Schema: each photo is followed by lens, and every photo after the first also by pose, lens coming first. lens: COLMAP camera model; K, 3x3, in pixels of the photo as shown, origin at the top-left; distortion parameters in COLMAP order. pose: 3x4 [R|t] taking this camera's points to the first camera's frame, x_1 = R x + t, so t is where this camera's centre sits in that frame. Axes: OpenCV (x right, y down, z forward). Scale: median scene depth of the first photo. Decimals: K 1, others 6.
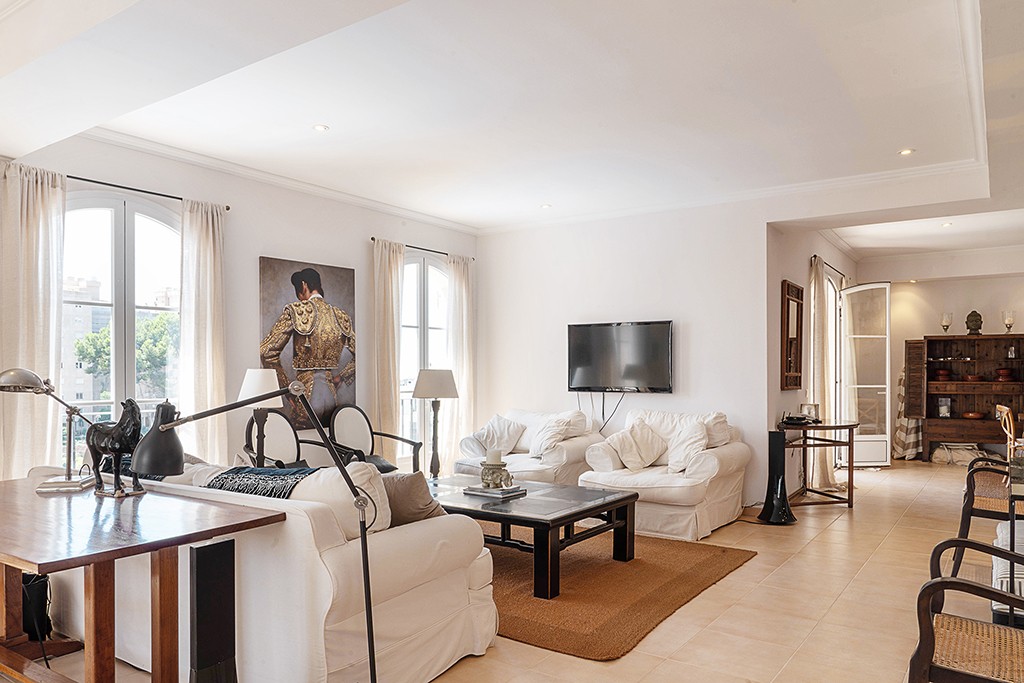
lens RADIAL K [[700.8, 0, 511.9], [0, 700.8, 350.2], [0, 0, 1]] dist [-0.007699, -0.003060]
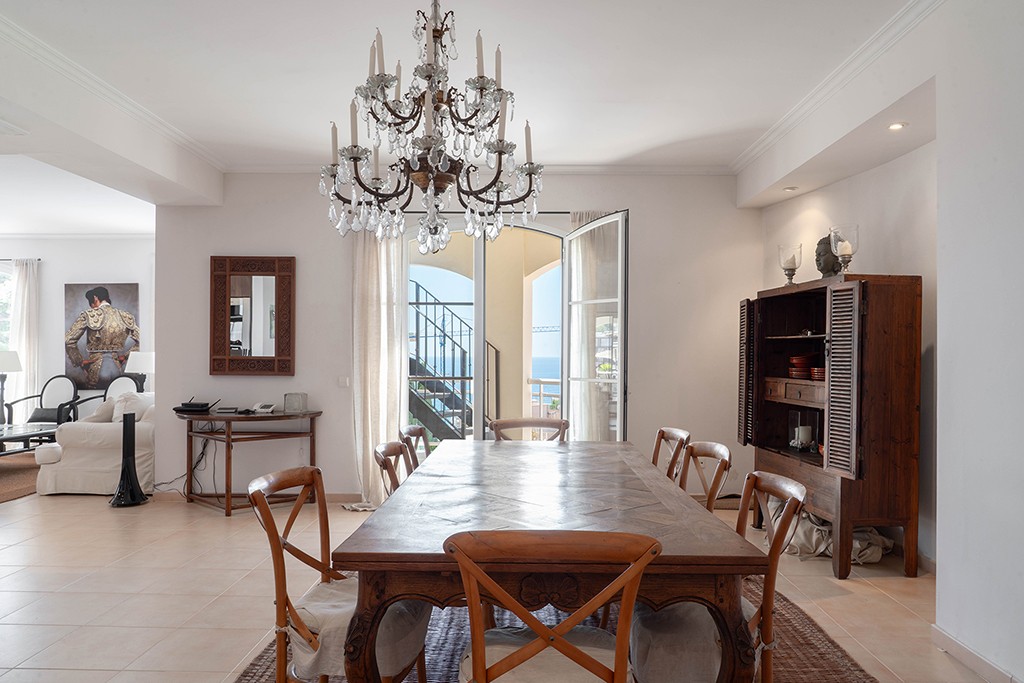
lens RADIAL K [[700.8, 0, 513.6], [0, 700.8, 345.4], [0, 0, 1]] dist [-0.007699, -0.003060]
pose [[0.555894, -0.008625, -0.831208, 1.527786], [0.016580, 0.999862, 0.000714, 0.028218], [0.831088, -0.014178, 0.555960, 0.901497]]
